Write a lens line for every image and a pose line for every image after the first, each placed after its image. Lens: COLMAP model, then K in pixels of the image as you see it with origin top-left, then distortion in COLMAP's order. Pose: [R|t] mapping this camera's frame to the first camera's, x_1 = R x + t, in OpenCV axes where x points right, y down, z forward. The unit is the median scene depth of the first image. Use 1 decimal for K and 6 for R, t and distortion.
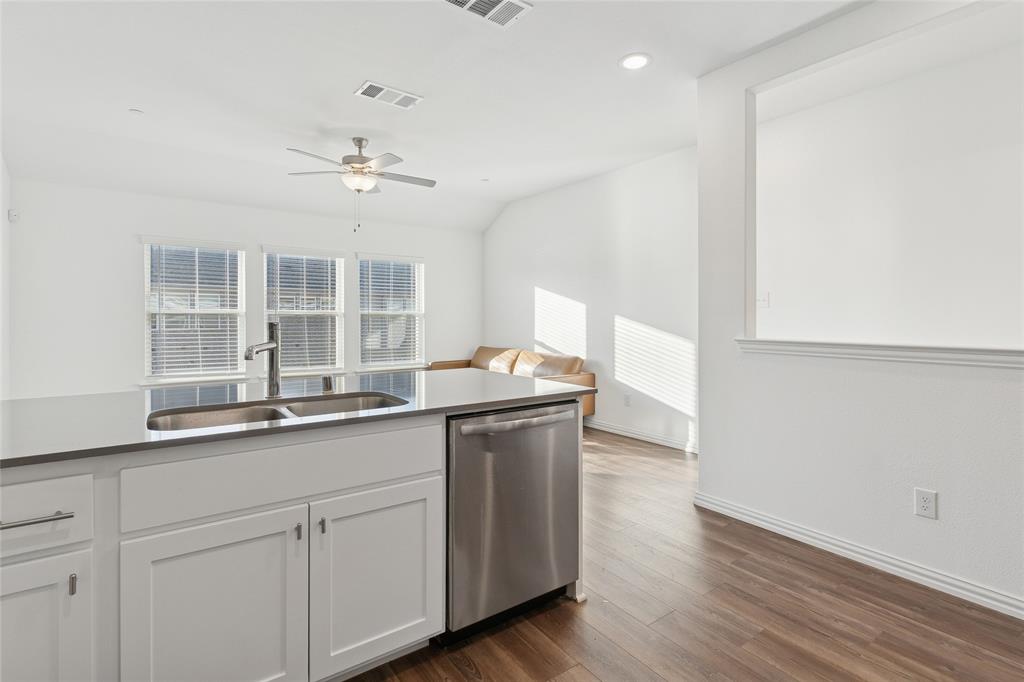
lens RADIAL K [[501.4, 0, 525.3], [0, 501.4, 319.8], [0, 0, 1]] dist [0.006624, -0.001596]
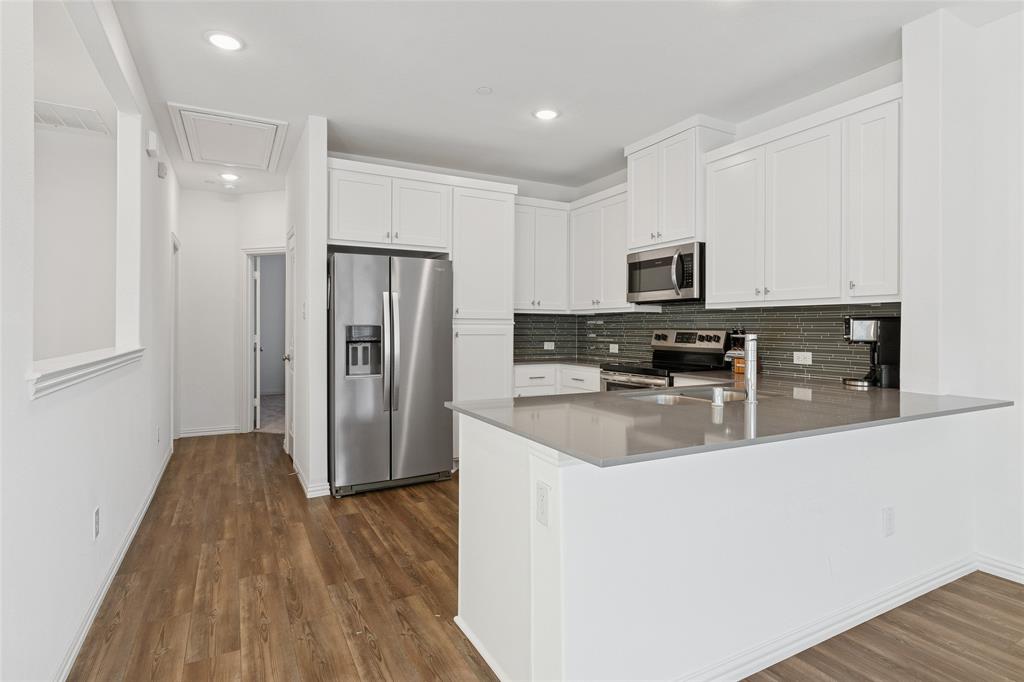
lens RADIAL K [[526.0, 0, 514.8], [0, 526.0, 325.9], [0, 0, 1]] dist [-0.000484, -0.001221]
pose [[-0.990108, -0.004006, 0.140251, -0.127914], [-0.003491, 0.999986, 0.003921, -0.015584], [-0.140265, 0.003392, -0.990108, 1.887956]]
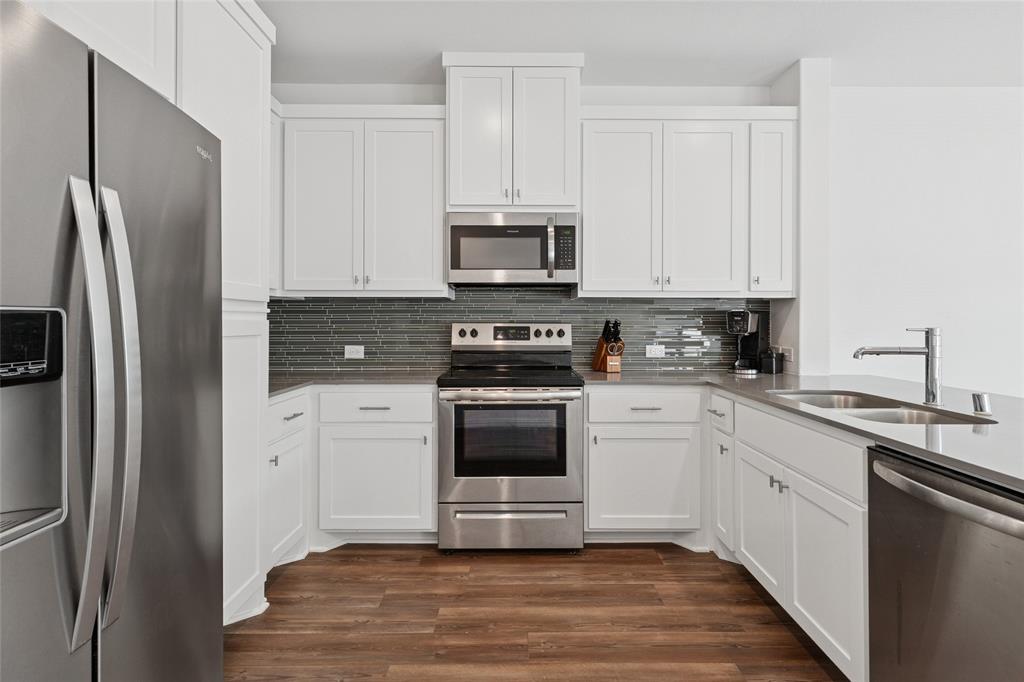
lens RADIAL K [[501.4, 0, 515.9], [0, 501.4, 321.8], [0, 0, 1]] dist [0.006624, -0.001596]
pose [[-0.585777, -0.001547, -0.810471, 0.654920], [-0.007107, 0.999970, 0.003228, -0.004492], [0.810441, 0.007651, -0.585770, 0.781516]]
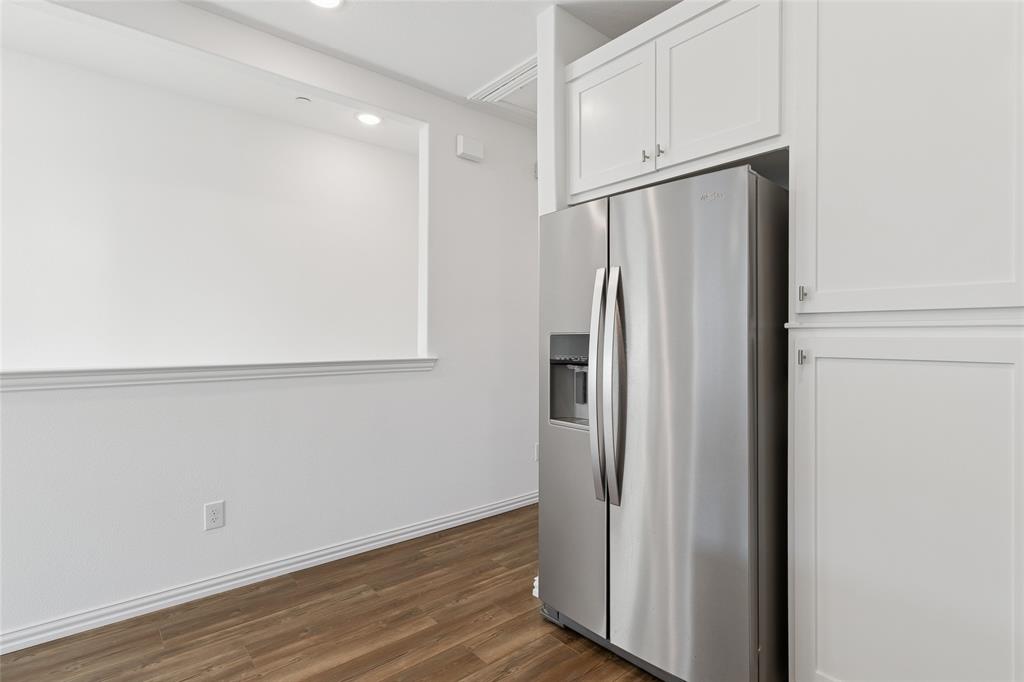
lens RADIAL K [[501.4, 0, 524.6], [0, 501.4, 338.5], [0, 0, 1]] dist [0.006624, -0.001596]
pose [[-0.074023, -0.001808, 0.997255, -0.297549], [0.003403, 0.999992, 0.002066, -0.003792], [-0.997251, 0.003546, -0.074016, 0.436374]]
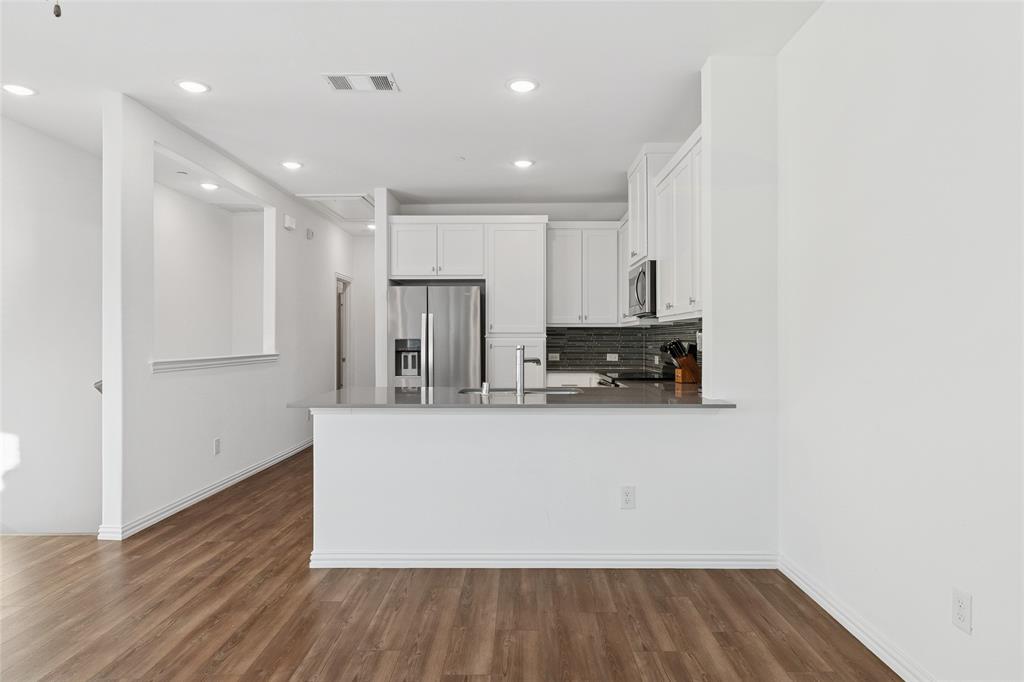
lens RADIAL K [[606.7, 0, 517.2], [0, 606.7, 335.2], [0, 0, 1]] dist [-0.004004, 0.000769]
pose [[-0.799875, 0.004286, 0.600151, -1.354764], [0.005264, 0.999986, -0.000126, -0.023290], [-0.600143, 0.003058, -0.799887, 2.092746]]
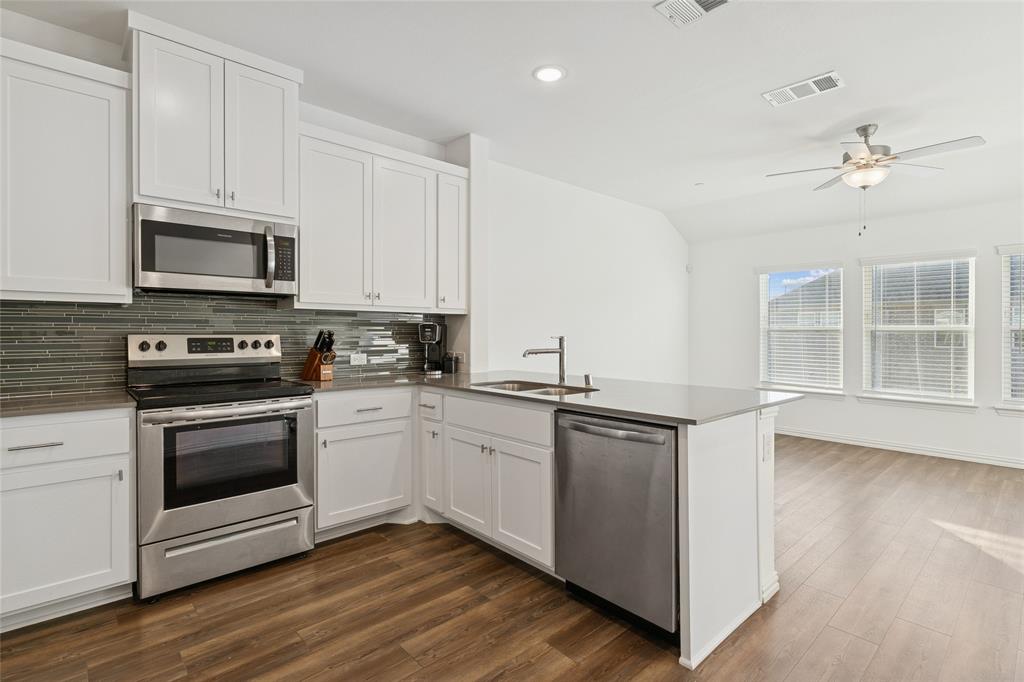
lens RADIAL K [[501.4, 0, 508.9], [0, 501.4, 333.9], [0, 0, 1]] dist [0.006624, -0.001596]
pose [[0.106867, 0.001956, -0.994271, 0.879797], [-0.006281, 0.999979, 0.001292, -0.003429], [0.994254, 0.006107, 0.106877, 0.570883]]
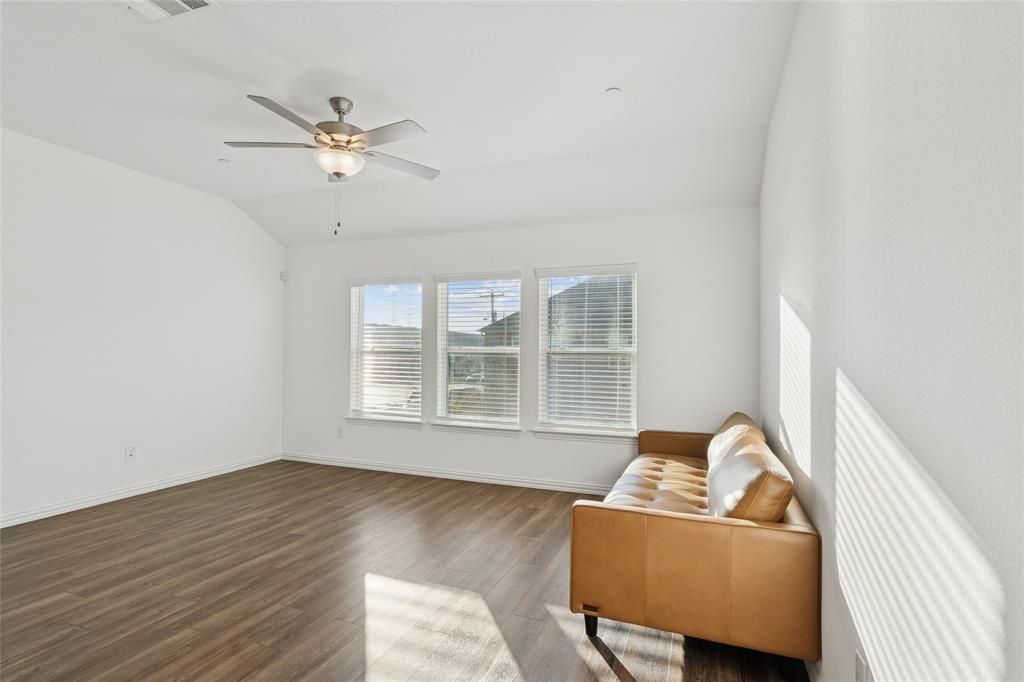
lens RADIAL K [[501.4, 0, 515.5], [0, 501.4, 357.7], [0, 0, 1]] dist [0.006624, -0.001596]
pose [[0.529437, 0.010546, -0.848284, 0.747781], [-0.012597, 0.999910, 0.004569, -0.017742], [0.848256, 0.008267, 0.529522, 1.596210]]
